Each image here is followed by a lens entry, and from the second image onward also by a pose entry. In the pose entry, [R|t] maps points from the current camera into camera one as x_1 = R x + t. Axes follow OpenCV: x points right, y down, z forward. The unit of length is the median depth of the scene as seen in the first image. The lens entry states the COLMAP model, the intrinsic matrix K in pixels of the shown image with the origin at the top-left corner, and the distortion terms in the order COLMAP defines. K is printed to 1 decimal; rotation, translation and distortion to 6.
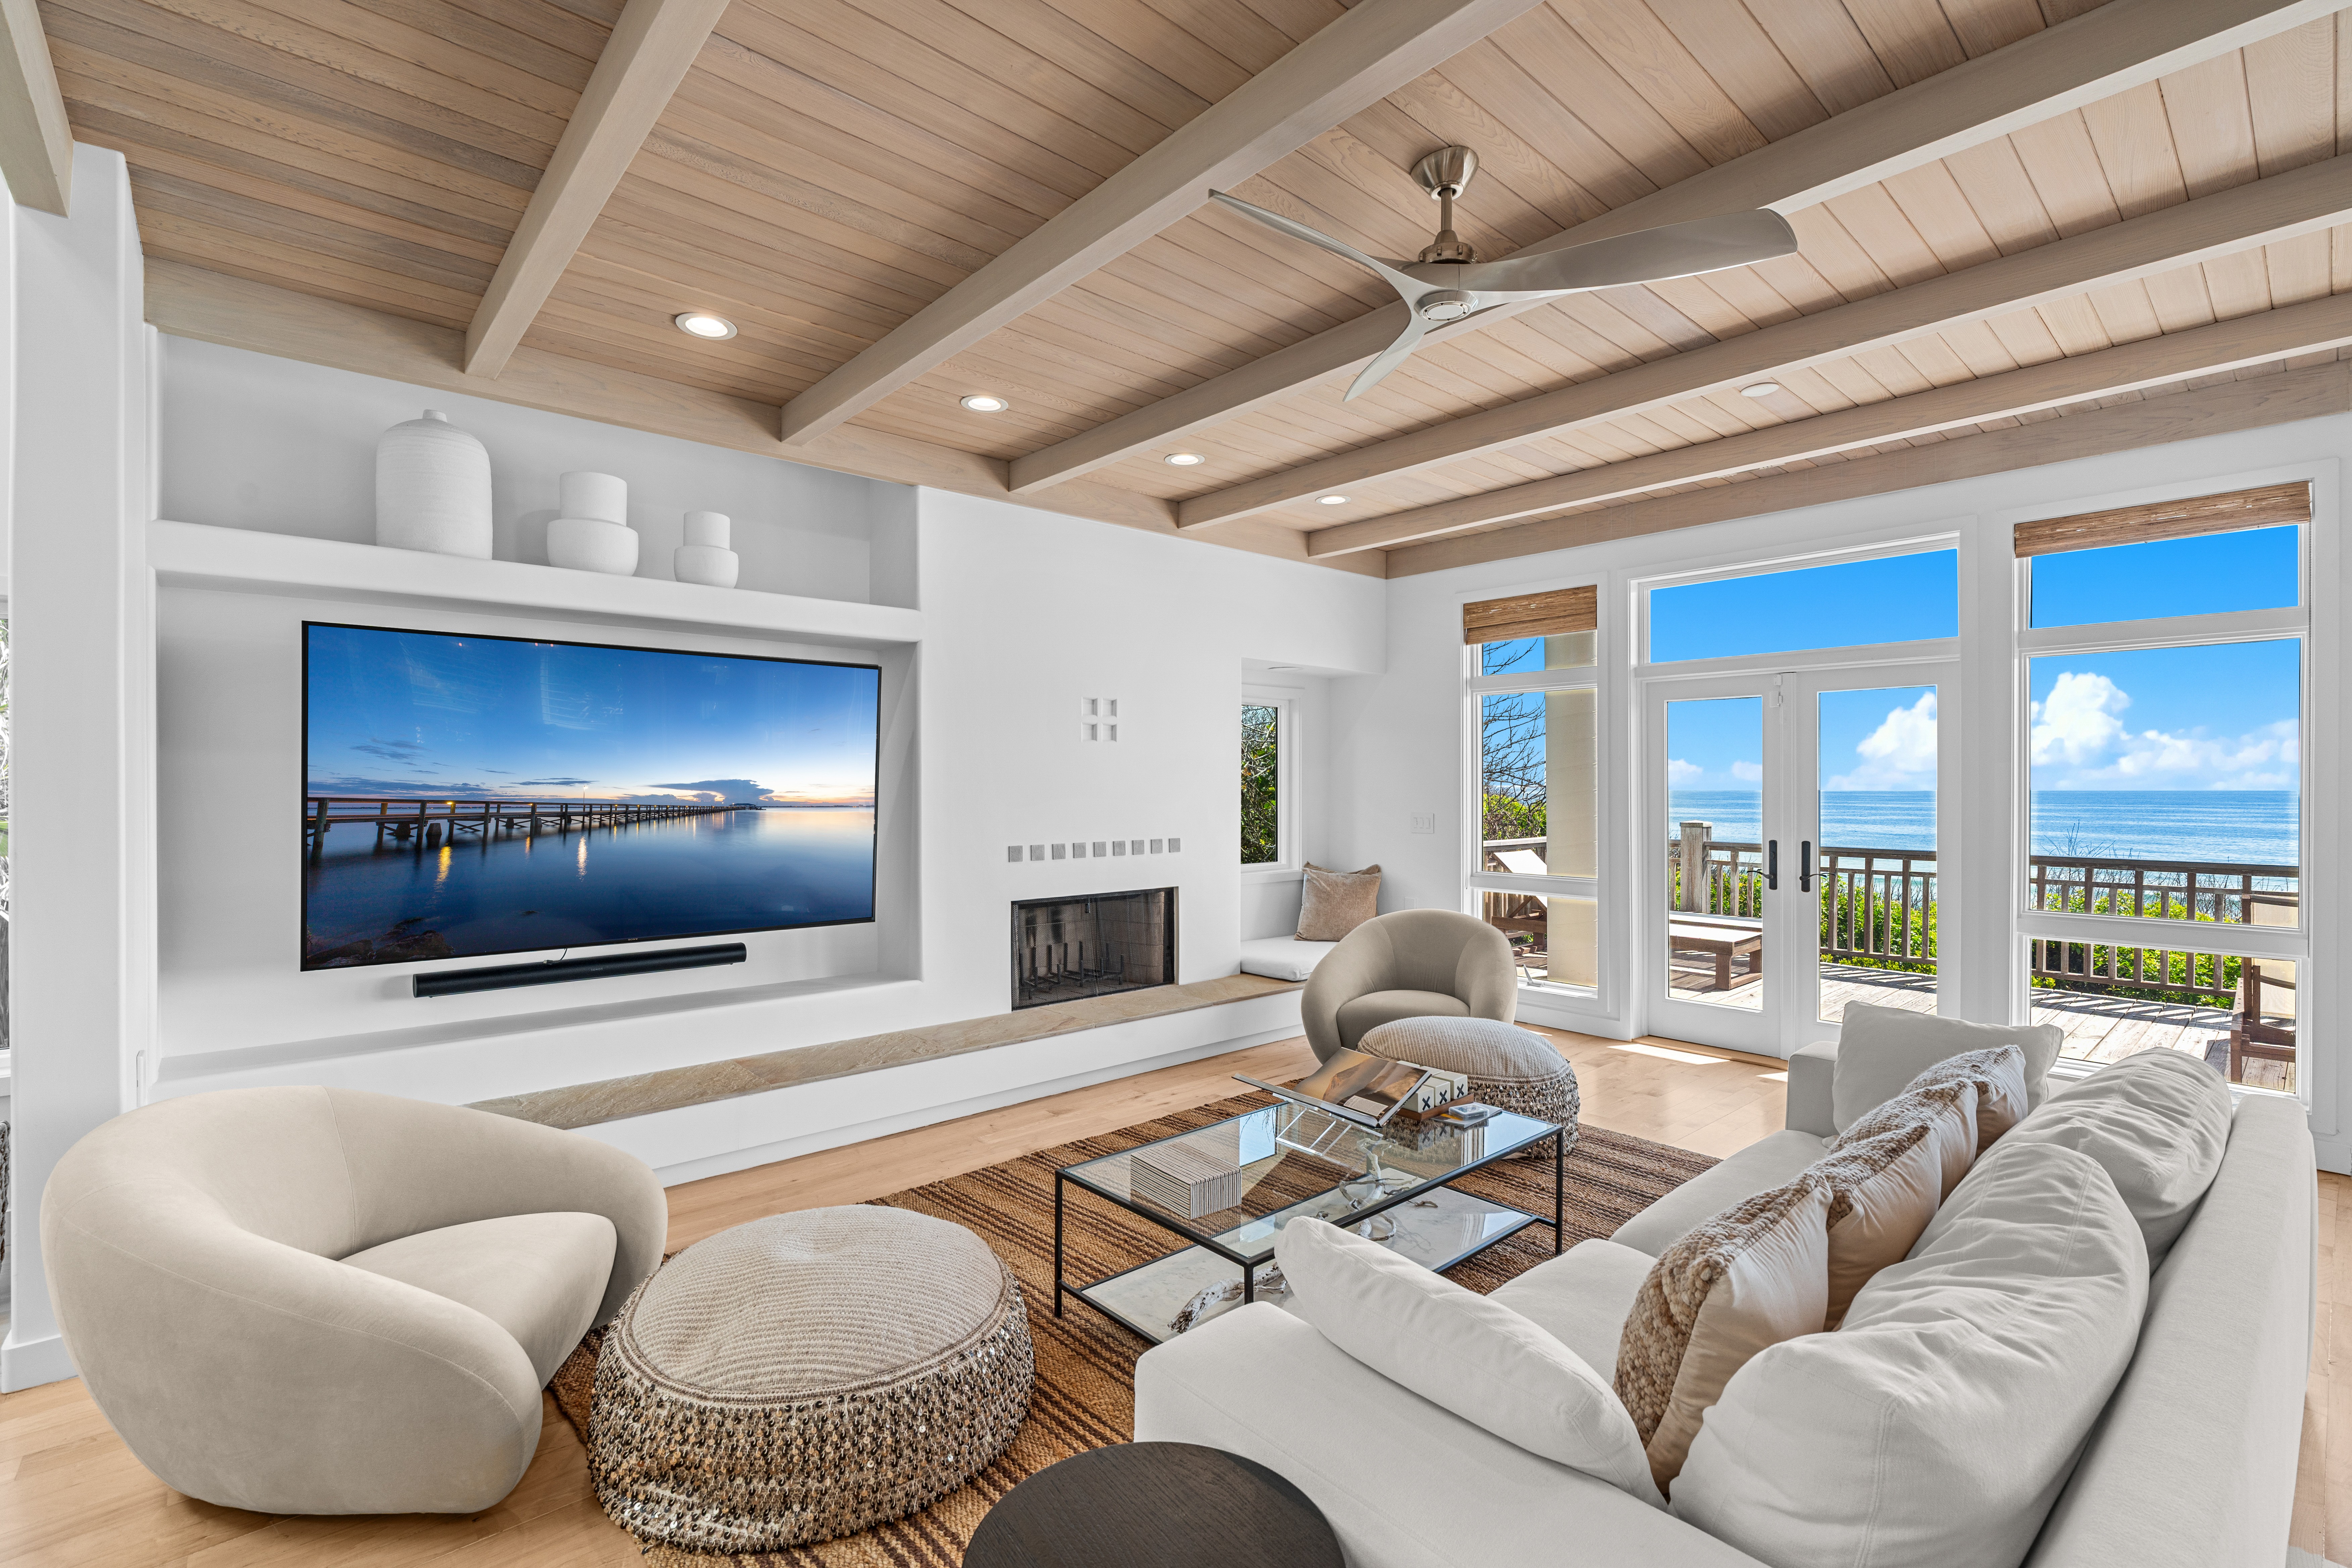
lens RADIAL K [[1045.3, 0, 1169.7], [0, 1045.3, 788.1], [0, 0, 1]] dist [-0.006759, 0.001034]
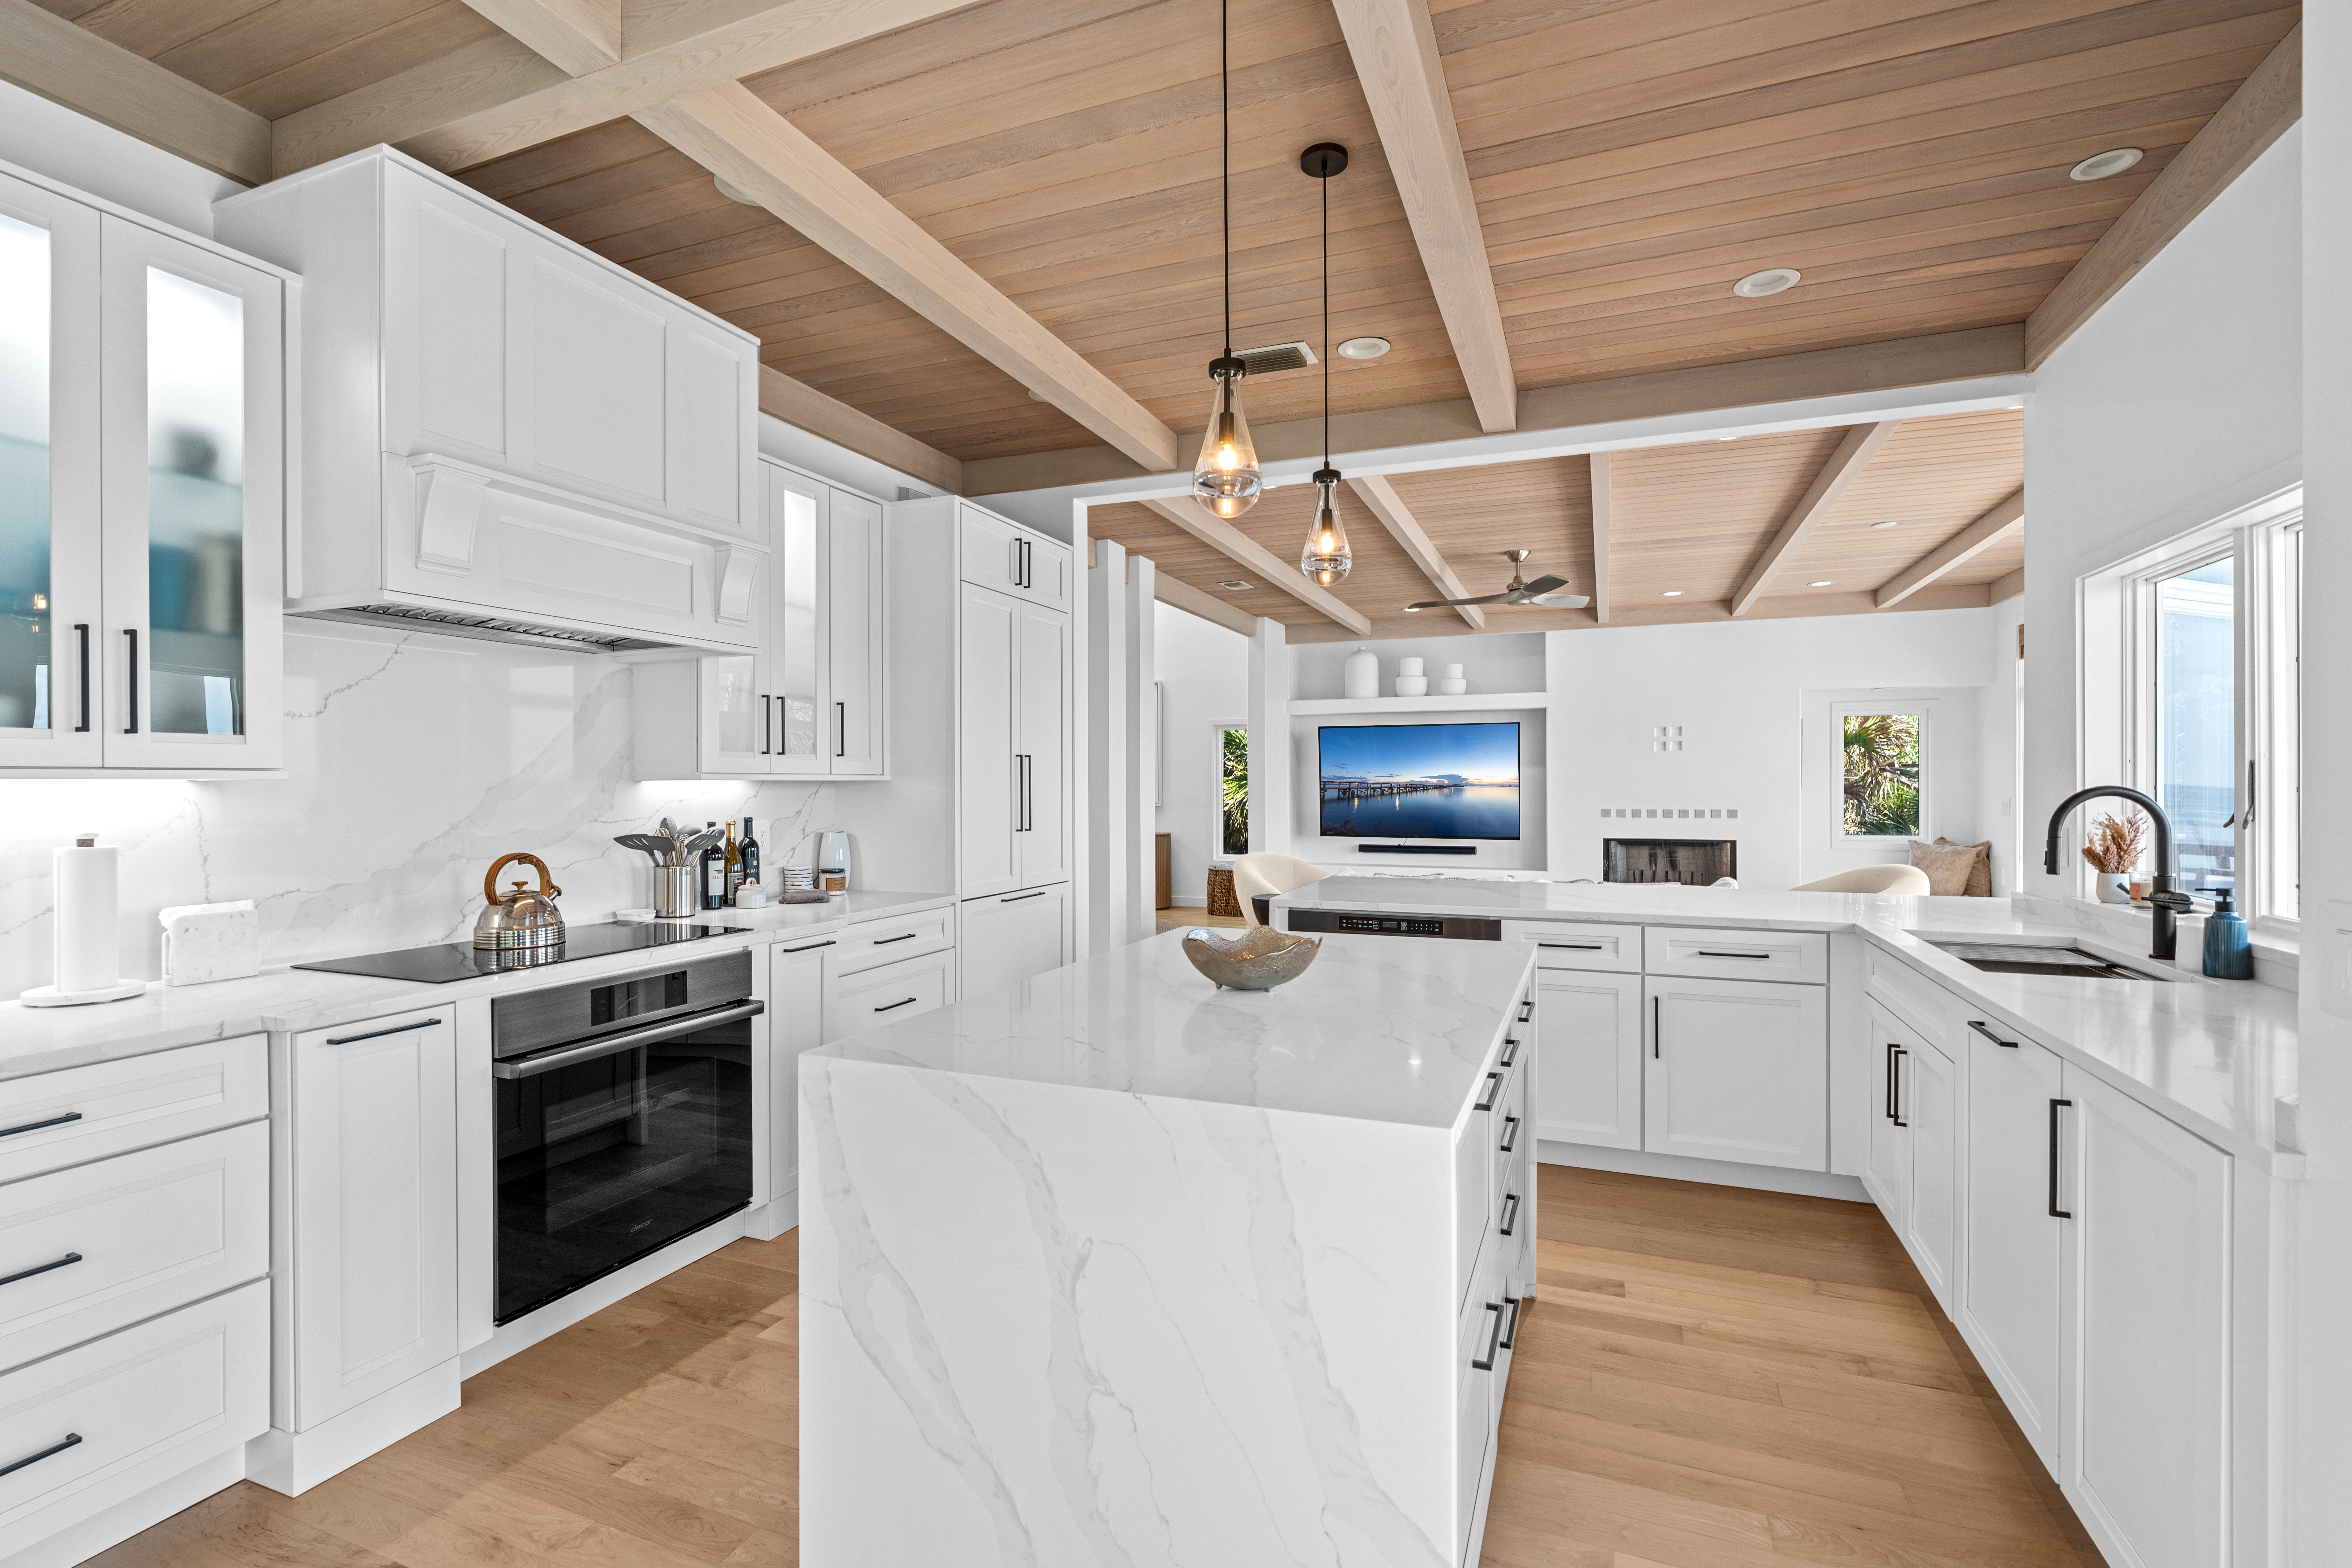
lens RADIAL K [[1069.0, 0, 1176.0], [0, 1069.0, 784.0], [0, 0, 1]] dist [-0.001746, 0.000235]
pose [[0.442406, 0.000407, -0.896815, 1.367415], [-0.001233, 0.999999, -0.000155, 0.012867], [0.896814, 0.001175, 0.442406, -0.608017]]
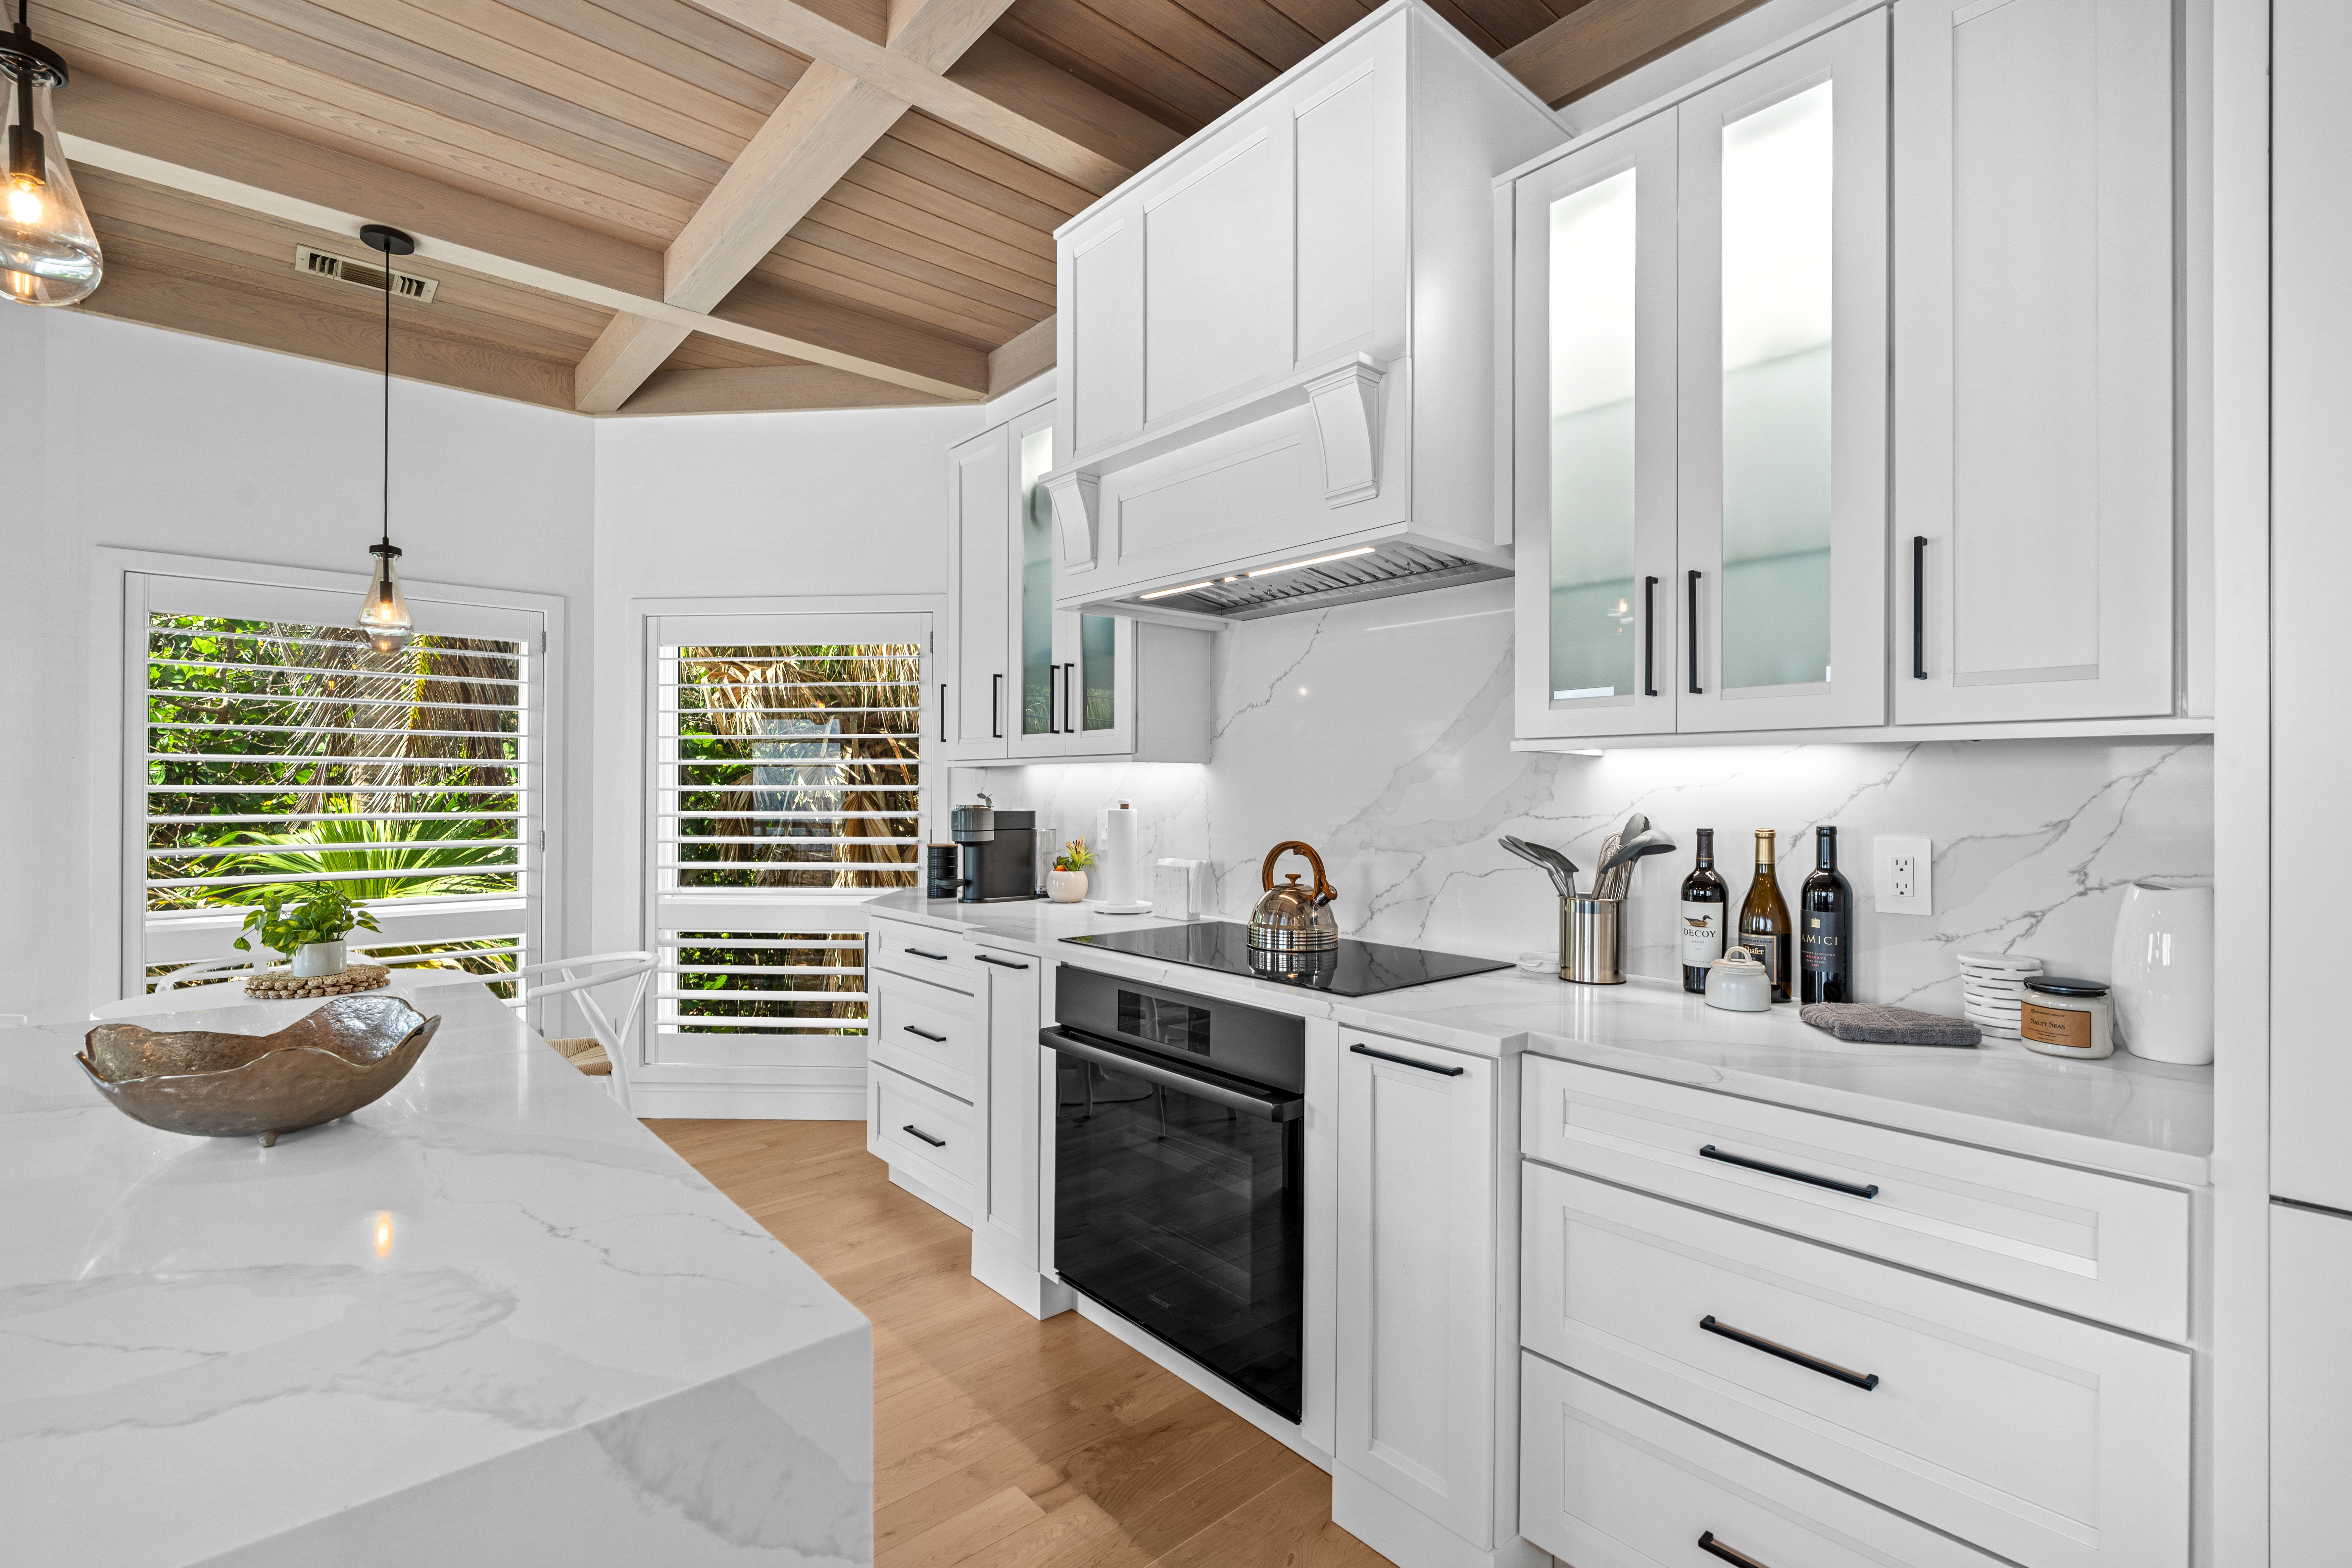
lens RADIAL K [[1045.3, 0, 1169.7], [0, 1045.3, 788.1], [0, 0, 1]] dist [-0.006759, 0.001034]
pose [[-0.999980, -0.002377, 0.005905, 0.695517], [-0.002354, 0.999990, 0.003789, 0.024402], [-0.005914, 0.003775, -0.999975, -0.138935]]
